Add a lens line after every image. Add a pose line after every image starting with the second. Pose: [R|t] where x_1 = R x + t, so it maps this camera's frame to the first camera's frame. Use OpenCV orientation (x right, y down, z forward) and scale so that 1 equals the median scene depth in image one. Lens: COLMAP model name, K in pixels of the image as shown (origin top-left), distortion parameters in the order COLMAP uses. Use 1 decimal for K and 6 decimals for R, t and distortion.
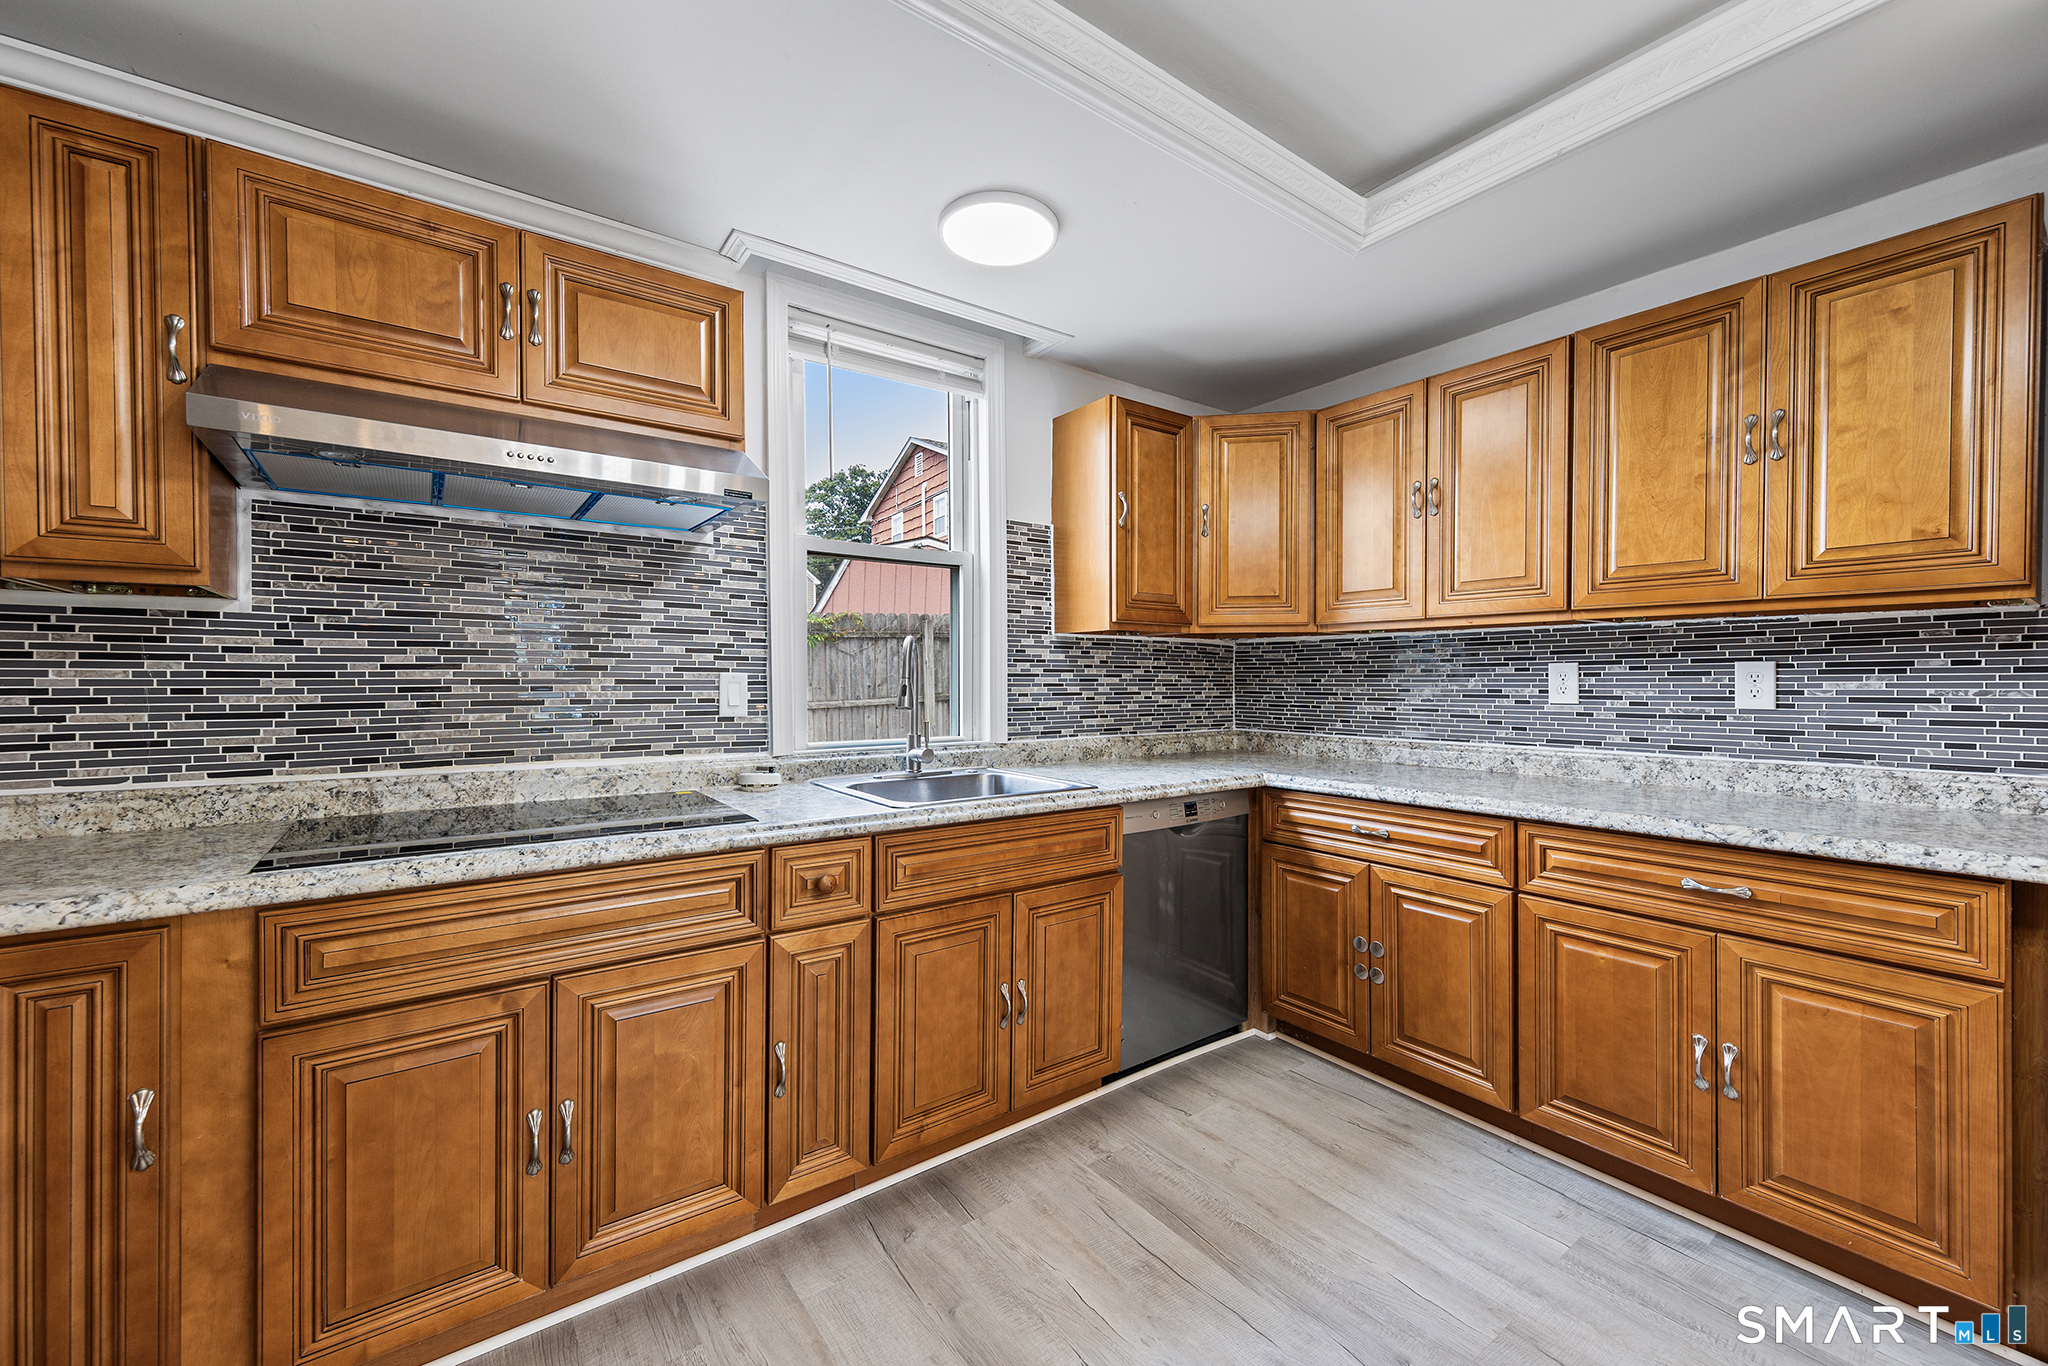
lens RADIAL K [[806.1, 0, 1020.8], [0, 806.1, 681.6], [0, 0, 1]] dist [0.001618, -0.000050]
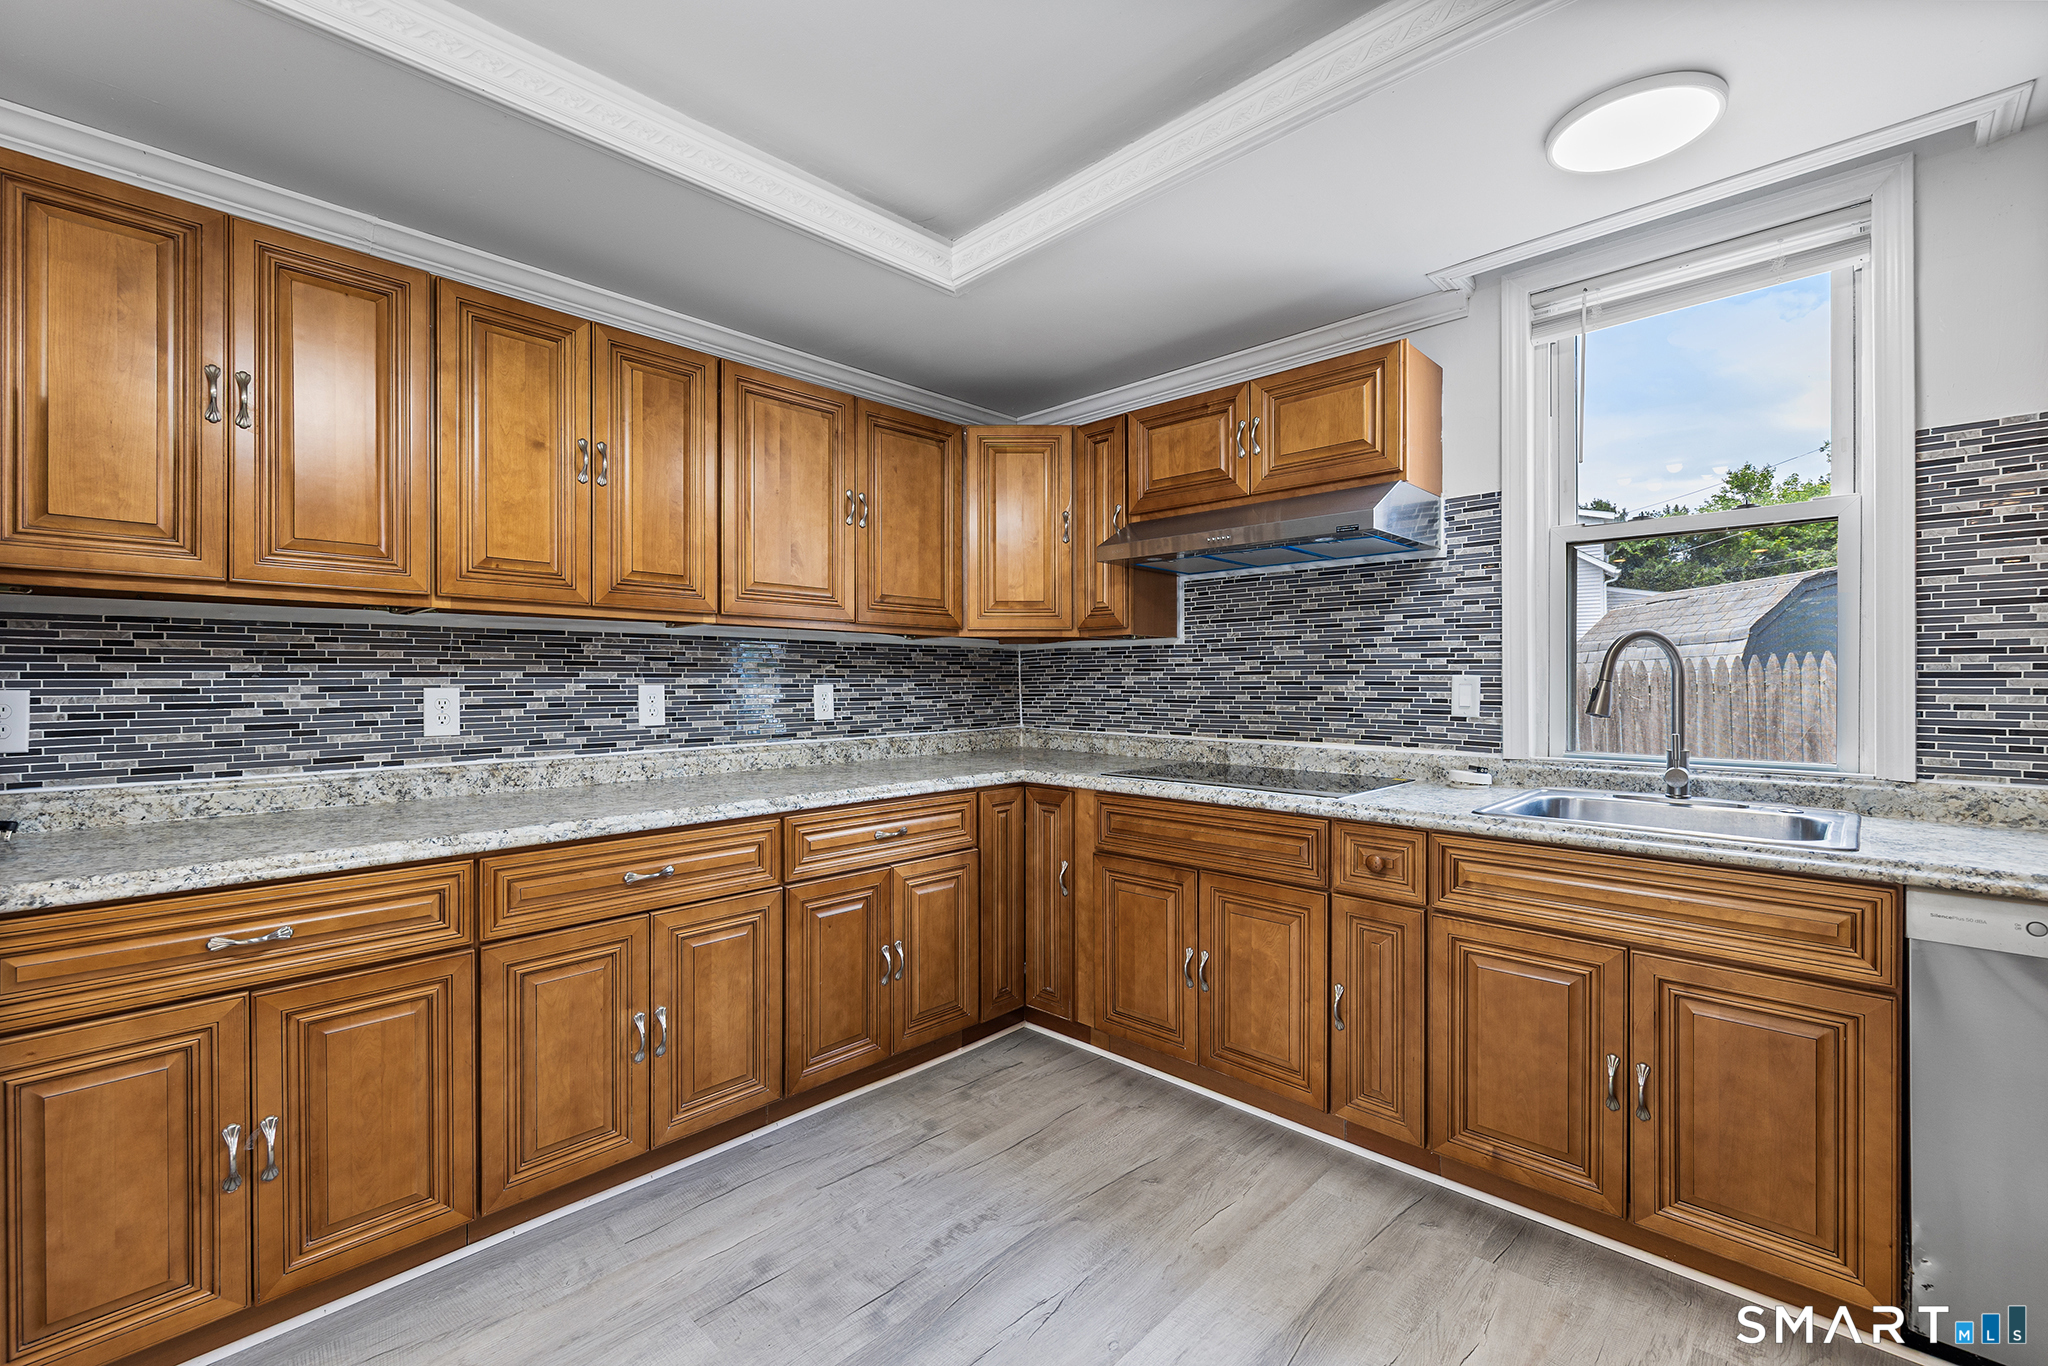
lens RADIAL K [[855.0, 0, 1020.2], [0, 855.0, 682.0], [0, 0, 1]] dist [-0.000938, 0.000025]
pose [[0.172165, 0.000524, -0.985068, 0.749227], [-0.003528, 0.999994, -0.000085, 0.000164], [0.985062, 0.003490, 0.172165, 0.270047]]
